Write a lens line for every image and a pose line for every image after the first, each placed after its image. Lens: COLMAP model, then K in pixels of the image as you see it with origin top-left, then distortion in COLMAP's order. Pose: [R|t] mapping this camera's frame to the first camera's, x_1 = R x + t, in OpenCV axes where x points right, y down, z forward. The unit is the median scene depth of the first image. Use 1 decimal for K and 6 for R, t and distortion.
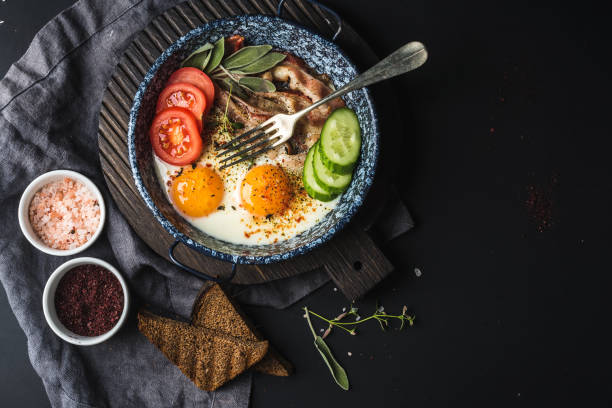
lens RADIAL K [[982.4, 0, 306.0], [0, 982.4, 204.0], [0, 0, 1]] dist [-0.170438, -0.087949]
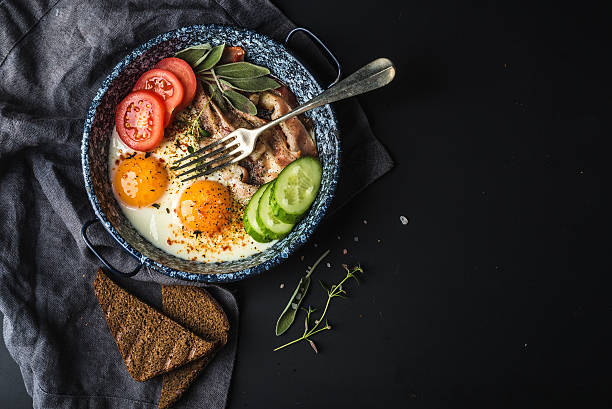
lens RADIAL K [[982.4, 0, 306.0], [0, 982.4, 204.5], [0, 0, 1]] dist [-0.170438, -0.087949]
pose [[0.920964, 0.380616, -0.083404, 0.130082], [-0.383802, 0.923060, -0.025619, -0.029185], [0.067236, 0.055604, 0.996186, 0.047124]]
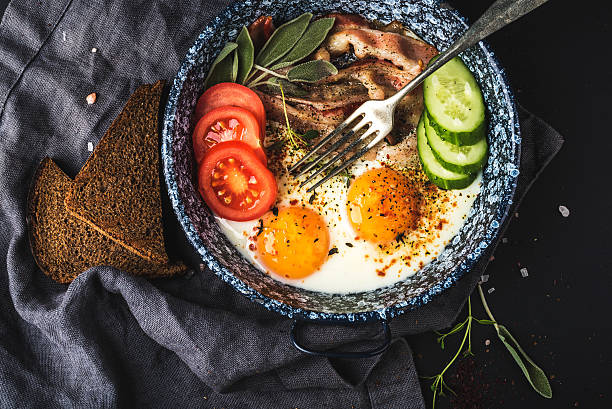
lens RADIAL K [[982.4, 0, 306.0], [0, 982.4, 204.5], [0, 0, 1]] dist [-0.170438, -0.087949]
pose [[0.925059, -0.376662, -0.048904, -0.056883], [0.378010, 0.925545, 0.021768, -0.050327], [0.037063, -0.038623, 0.998566, 0.291397]]
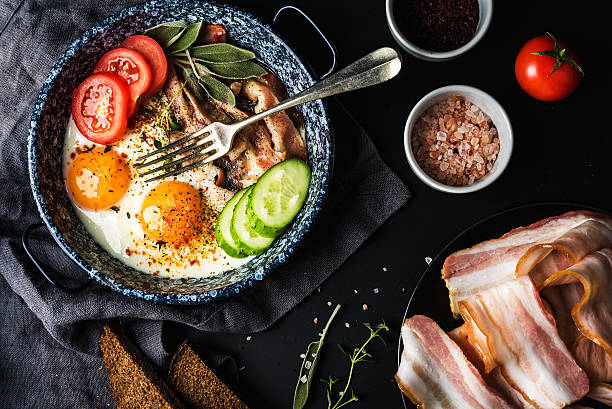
lens RADIAL K [[982.4, 0, 306.0], [0, 982.4, 204.5], [0, 0, 1]] dist [-0.170438, -0.087949]
pose [[0.897389, 0.425896, -0.115354, 0.151700], [-0.425736, 0.904437, 0.027266, -0.090206], [0.115943, 0.024642, 0.992950, 0.200968]]
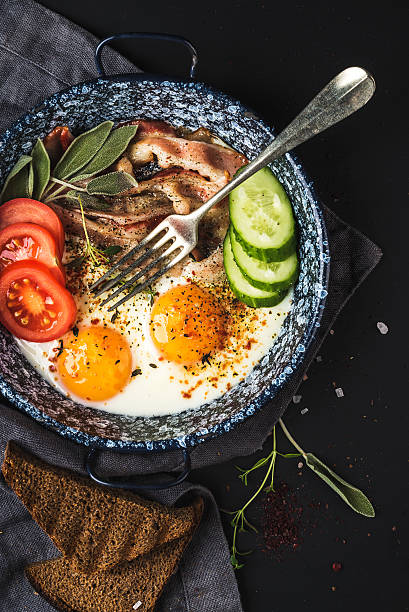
lens RADIAL K [[982.4, 0, 204.5], [0, 982.4, 306.0], [0, 0, 1]] dist [-0.170438, -0.087949]
pose [[0.922276, -0.377519, -0.082985, 0.031319], [0.383576, 0.920383, 0.075928, -0.072123], [0.047714, -0.101858, 0.993654, 0.331230]]
